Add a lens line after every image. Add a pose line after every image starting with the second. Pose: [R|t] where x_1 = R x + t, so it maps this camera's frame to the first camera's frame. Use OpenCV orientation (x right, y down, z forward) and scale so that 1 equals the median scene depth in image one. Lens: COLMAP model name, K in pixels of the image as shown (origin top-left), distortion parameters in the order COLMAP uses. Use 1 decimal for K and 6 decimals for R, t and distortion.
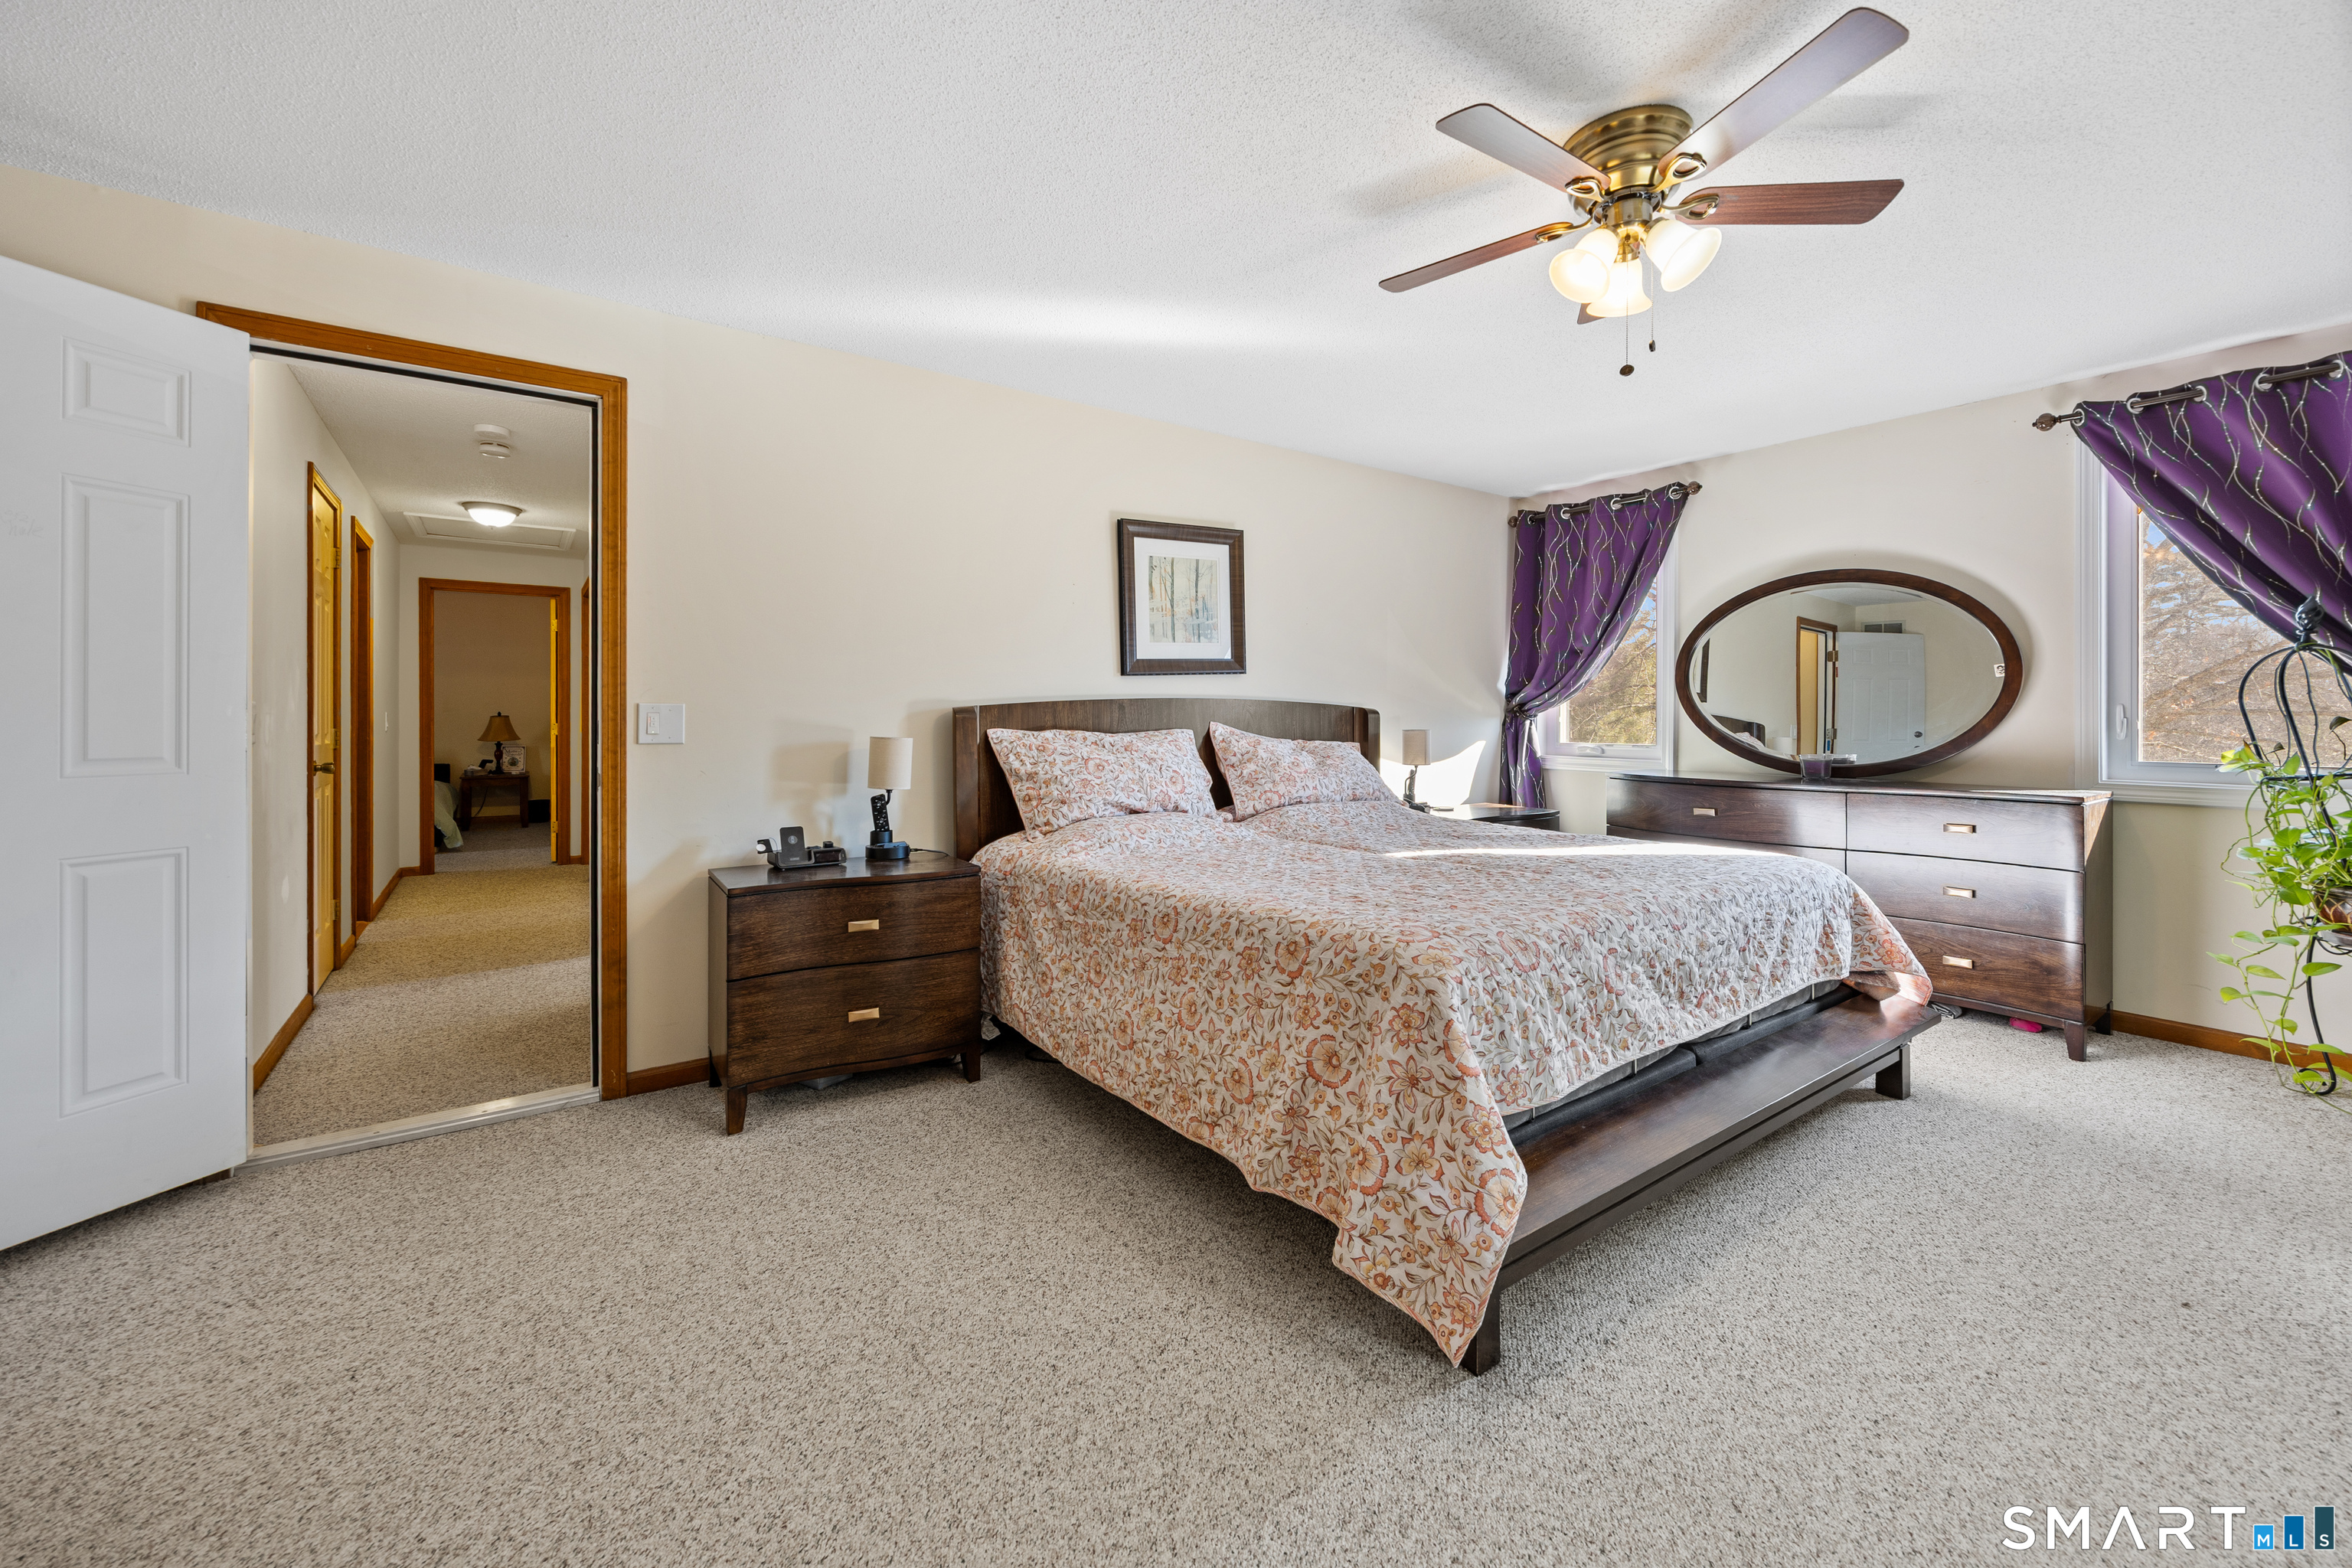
lens RADIAL K [[919.5, 0, 1179.7], [0, 919.5, 715.5], [0, 0, 1]] dist [-0.001077, 0.000077]
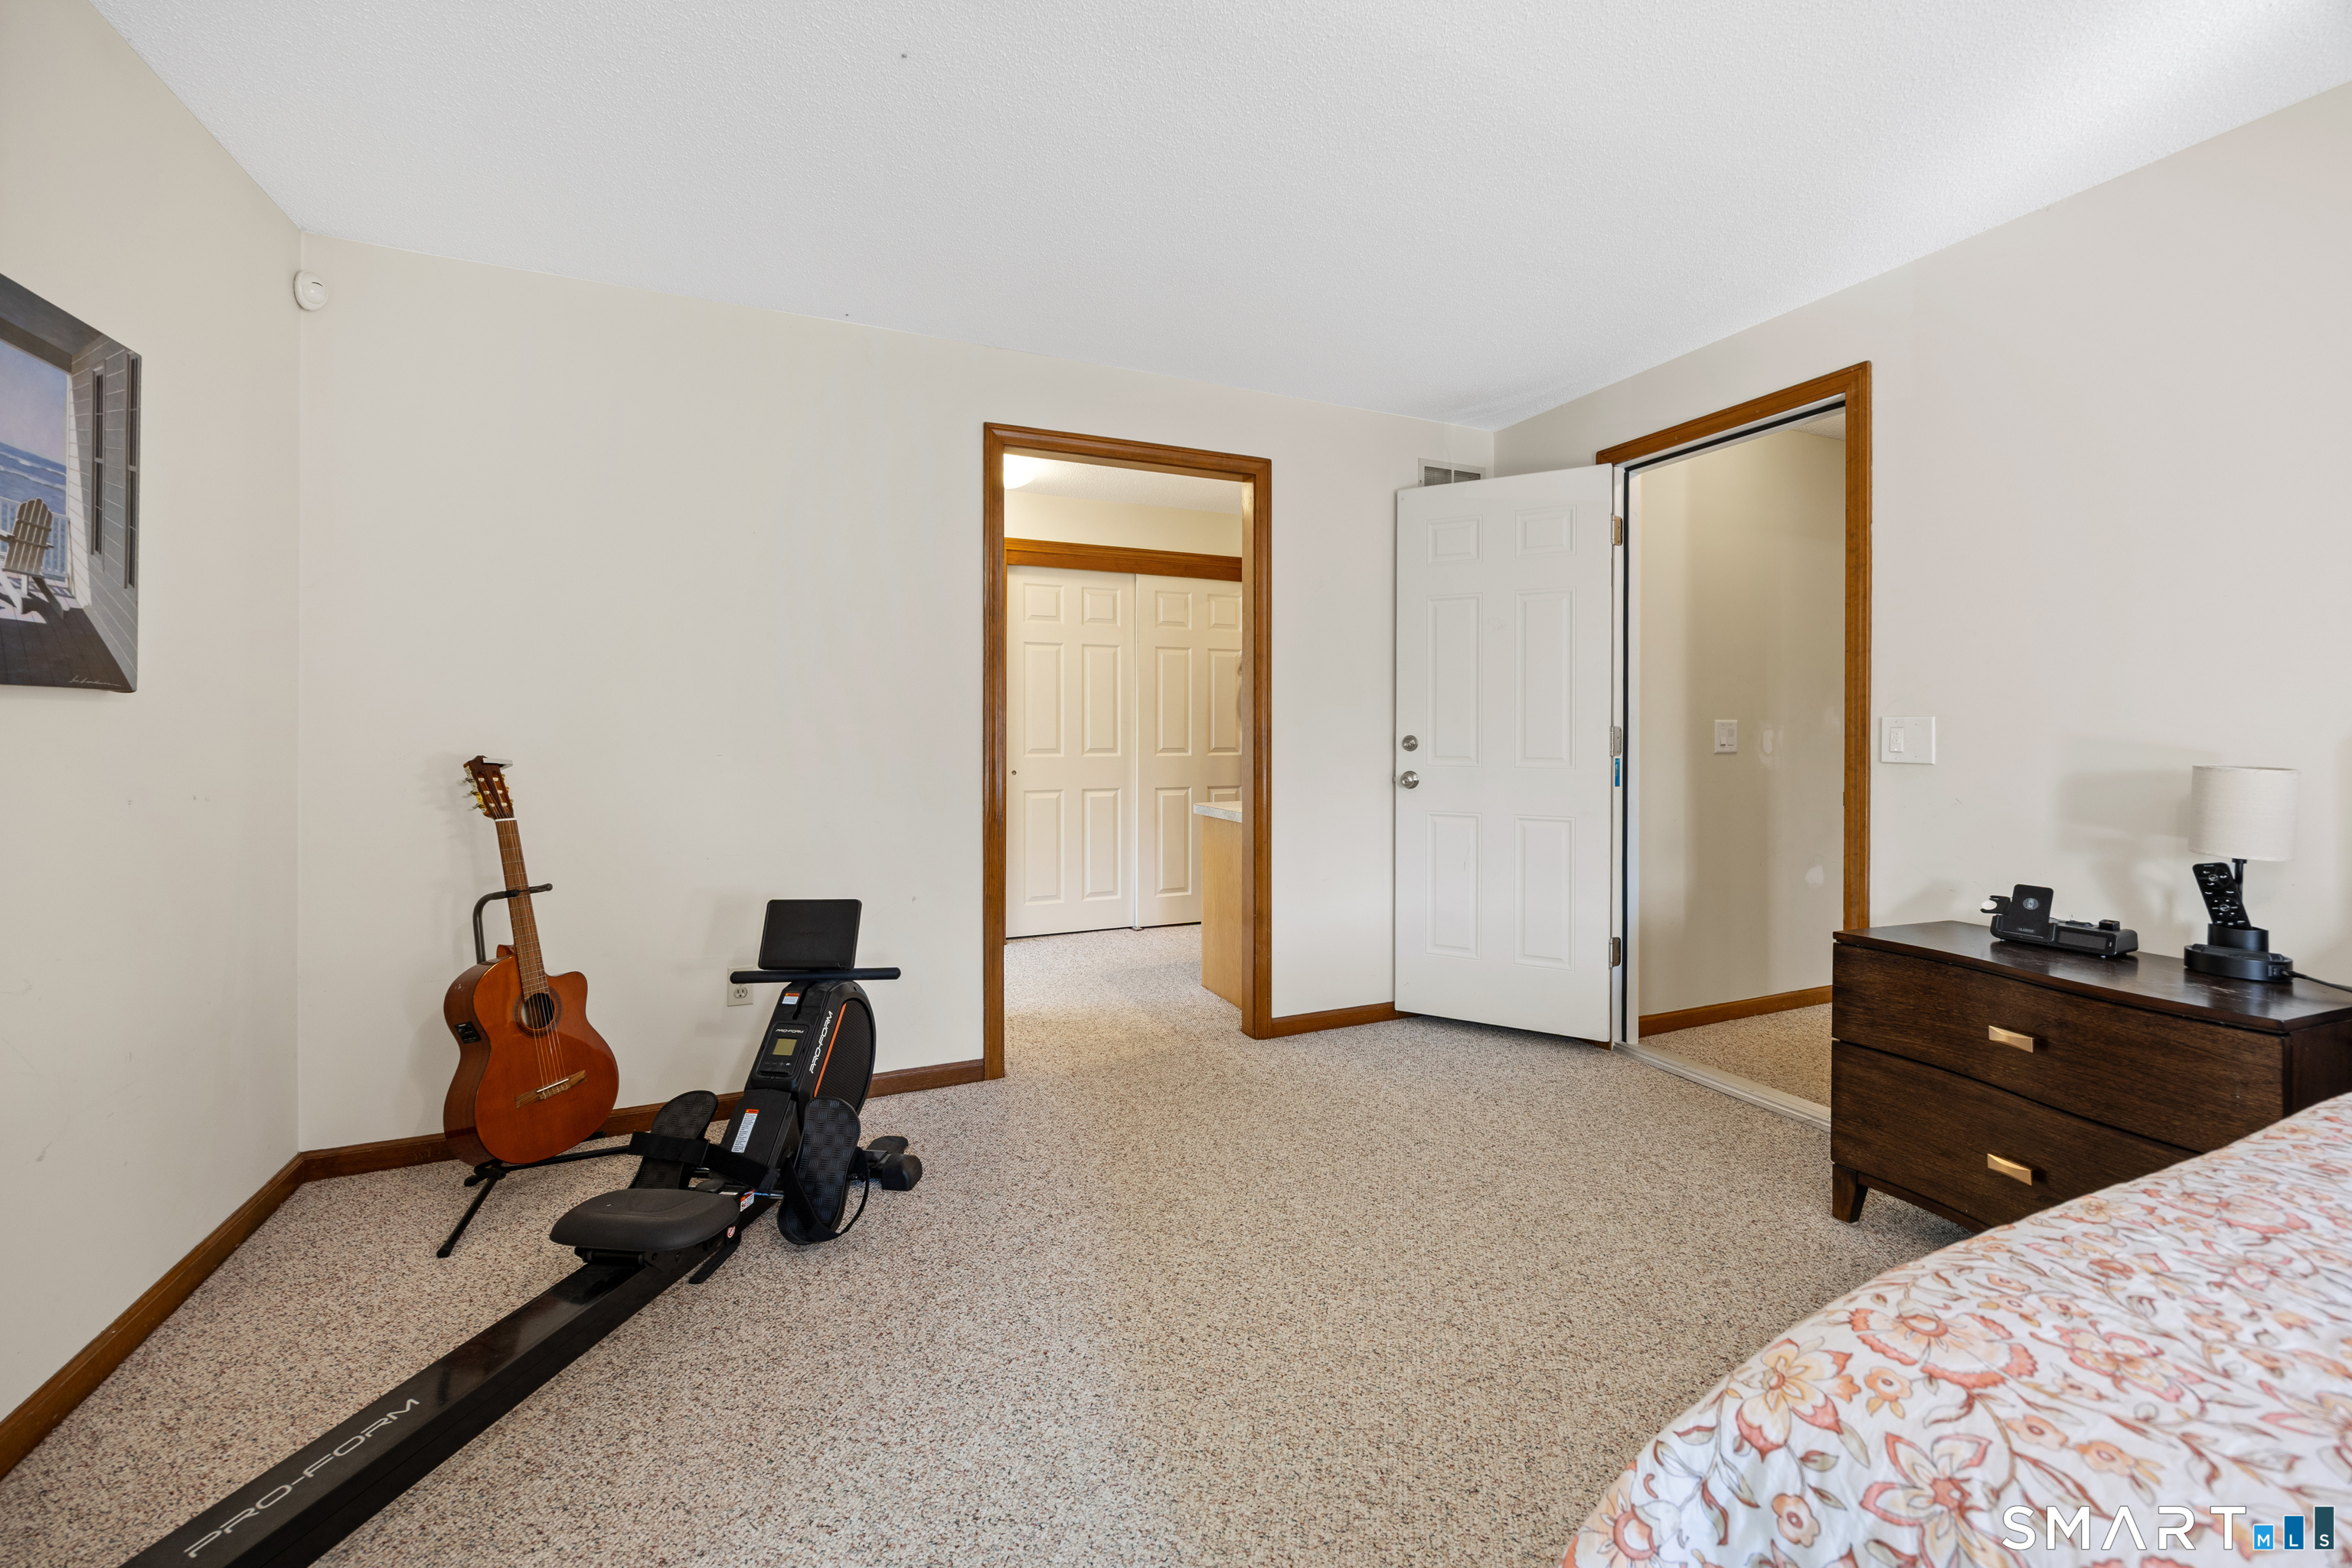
lens RADIAL K [[919.5, 0, 1175.8], [0, 919.5, 733.2], [0, 0, 1]] dist [-0.001077, 0.000077]
pose [[-0.190956, 0.002026, -0.981597, 0.484156], [0.000282, 0.999998, 0.002010, 0.000291], [0.981599, 0.000107, -0.190956, 0.569671]]
